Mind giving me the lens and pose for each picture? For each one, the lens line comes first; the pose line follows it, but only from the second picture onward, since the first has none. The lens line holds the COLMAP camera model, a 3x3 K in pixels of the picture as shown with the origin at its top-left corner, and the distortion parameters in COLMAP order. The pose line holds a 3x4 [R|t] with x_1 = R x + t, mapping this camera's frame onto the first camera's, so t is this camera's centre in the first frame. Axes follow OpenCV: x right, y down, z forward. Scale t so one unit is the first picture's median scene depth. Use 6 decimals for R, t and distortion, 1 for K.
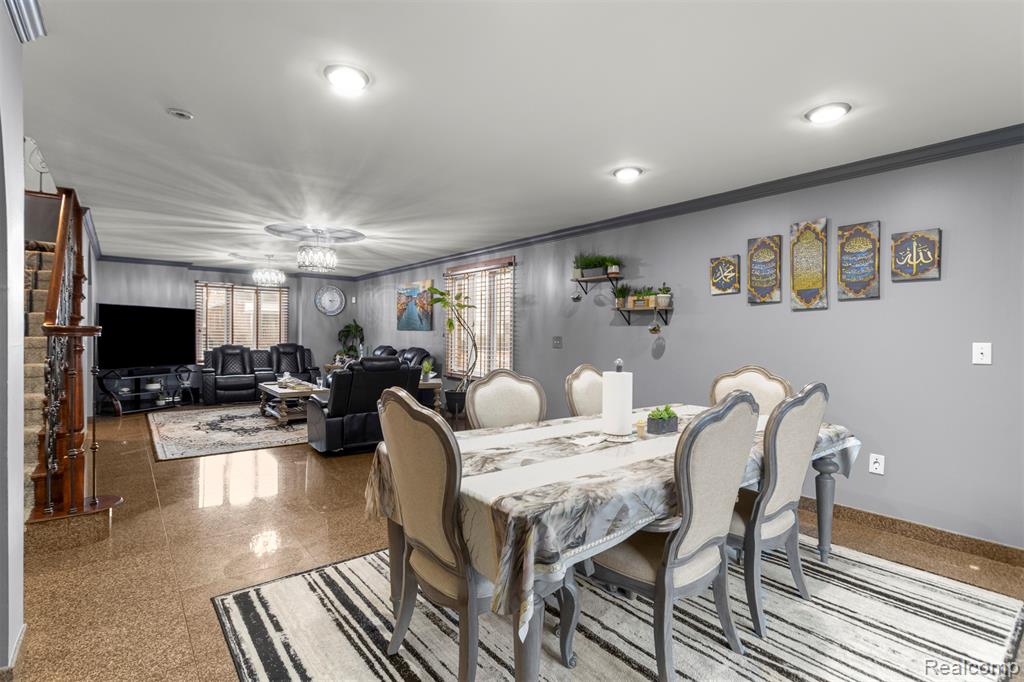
lens RADIAL K [[482.6, 0, 505.1], [0, 482.6, 338.9], [0, 0, 1]] dist [0.001951, -0.000283]
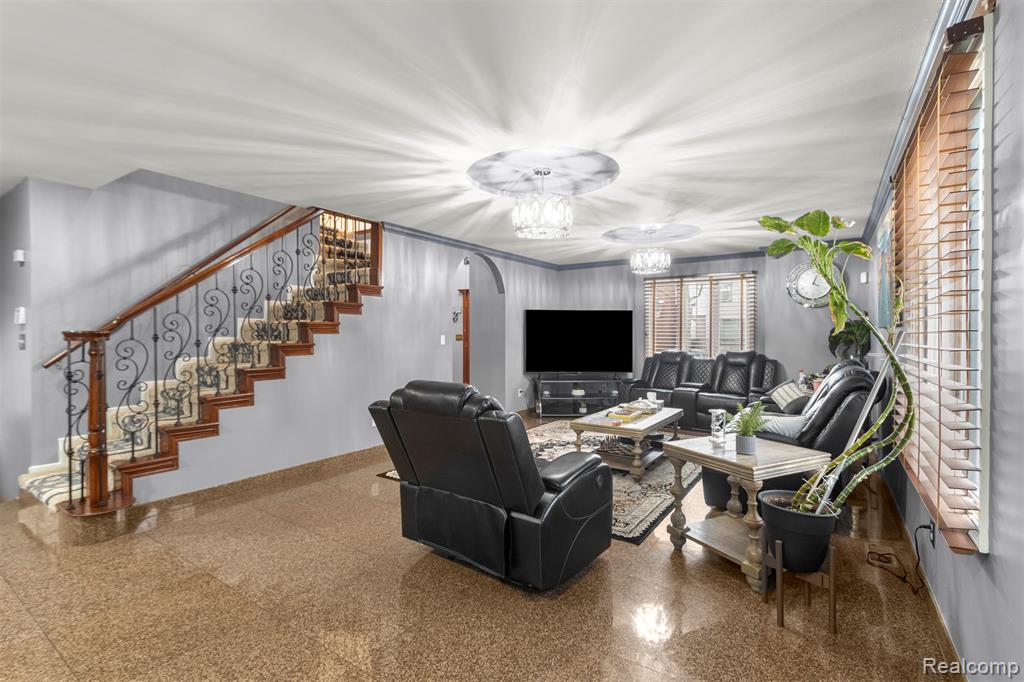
lens RADIAL K [[469.7, 0, 502.9], [0, 469.7, 336.7], [0, 0, 1]] dist [0.002707, 0.000097]
pose [[0.288127, -0.007055, -0.957566, 0.148020], [-0.007078, 0.999930, -0.009497, -0.004009], [0.957566, 0.009514, 0.288056, 0.661858]]
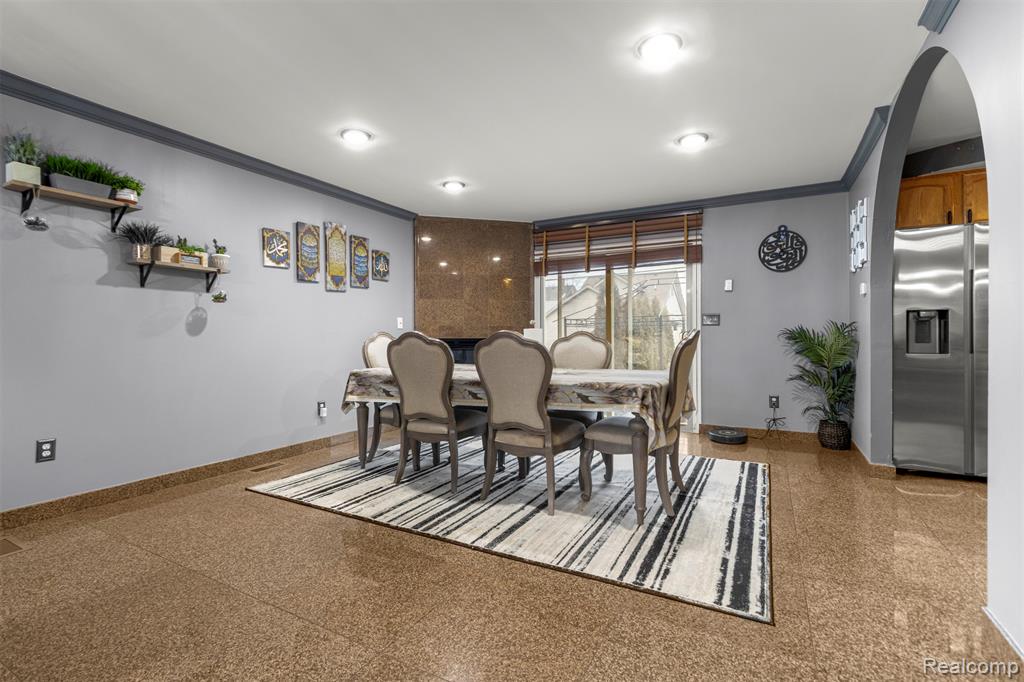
lens RADIAL K [[469.7, 0, 502.9], [0, 469.7, 336.7], [0, 0, 1]] dist [0.002707, 0.000097]
pose [[-0.376280, -0.012102, 0.926427, -0.378942], [0.008572, 0.999826, 0.016543, 0.023553], [-0.926466, 0.014166, -0.376111, 0.560226]]
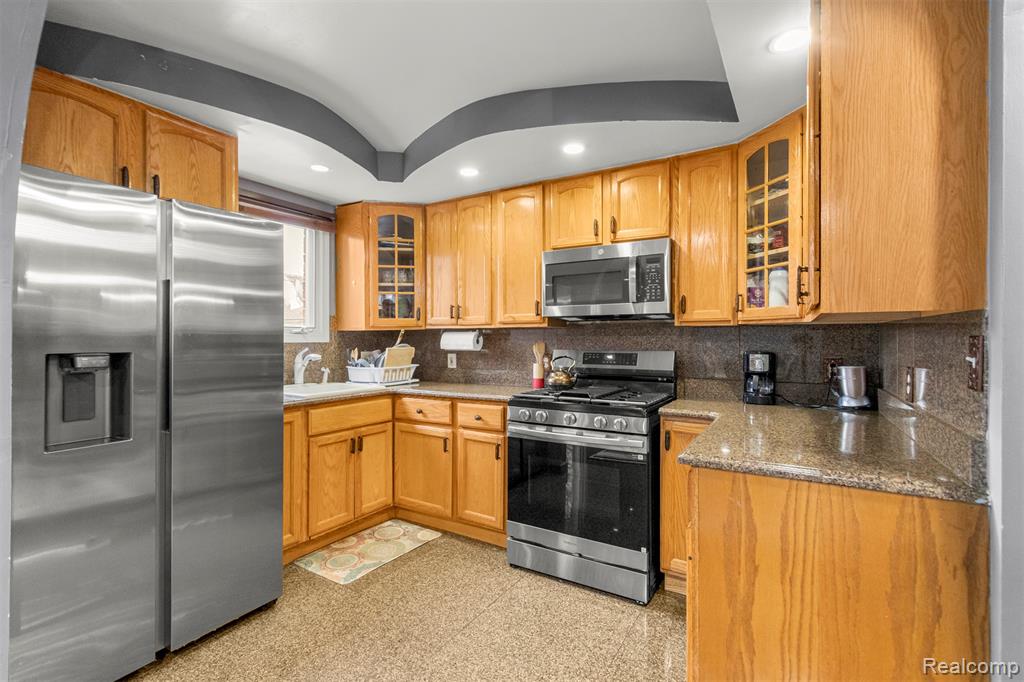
lens RADIAL K [[471.7, 0, 501.9], [0, 471.7, 336.0], [0, 0, 1]] dist [0.001681, -0.000186]
pose [[-0.942230, -0.014263, -0.334662, -0.199724], [-0.013845, 0.999898, -0.003634, -0.003231], [0.334679, 0.001209, -0.942331, 0.245648]]
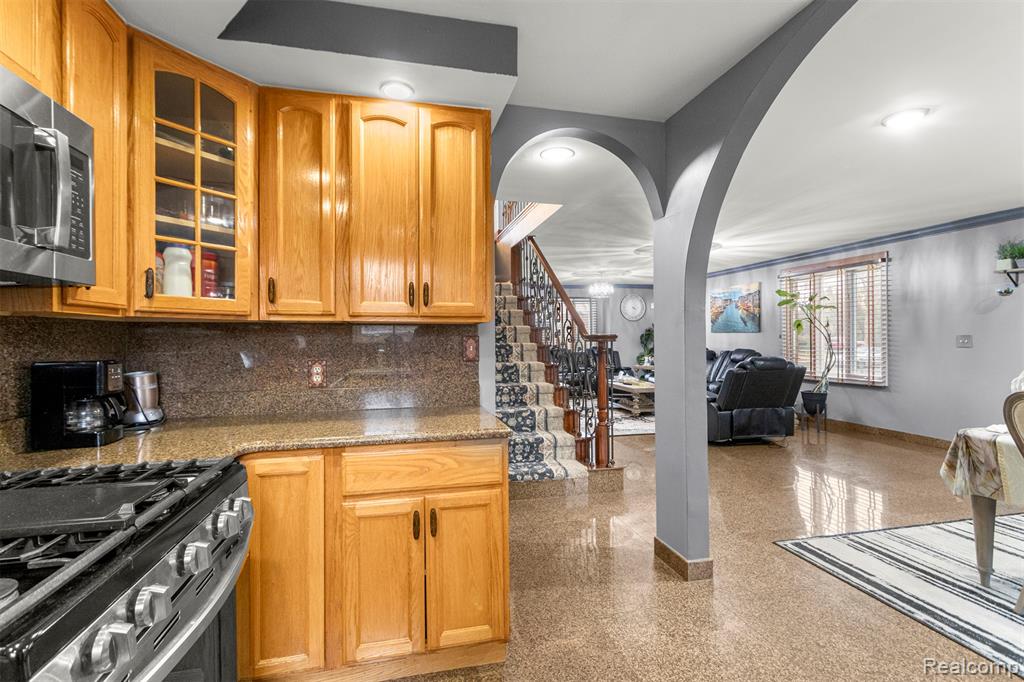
lens RADIAL K [[470.9, 0, 503.2], [0, 470.9, 342.1], [0, 0, 1]] dist [0.001651, -0.000234]
pose [[0.898285, -0.014807, -0.439164, -0.233717], [0.014622, 0.999886, -0.003804, -0.001030], [0.439170, -0.003004, 0.898399, -0.149725]]
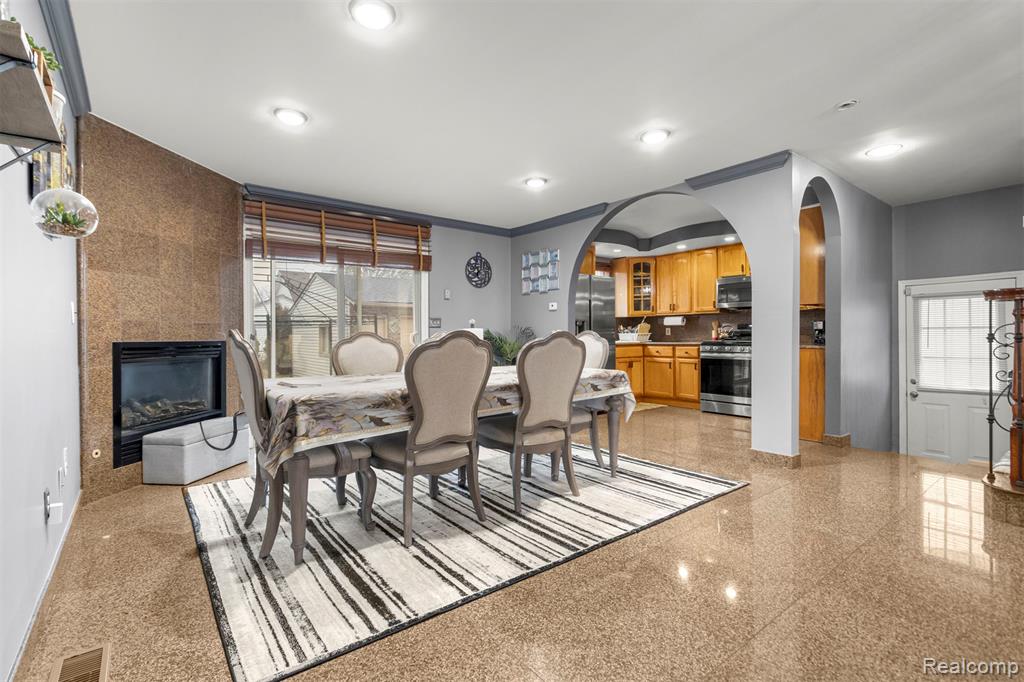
lens RADIAL K [[471.7, 0, 501.9], [0, 471.7, 336.0], [0, 0, 1]] dist [0.001681, -0.000186]
pose [[-0.999808, -0.005885, 0.018688, 0.040342], [-0.005691, 0.999929, 0.010451, 0.026315], [-0.018748, 0.010343, -0.999771, 0.822035]]
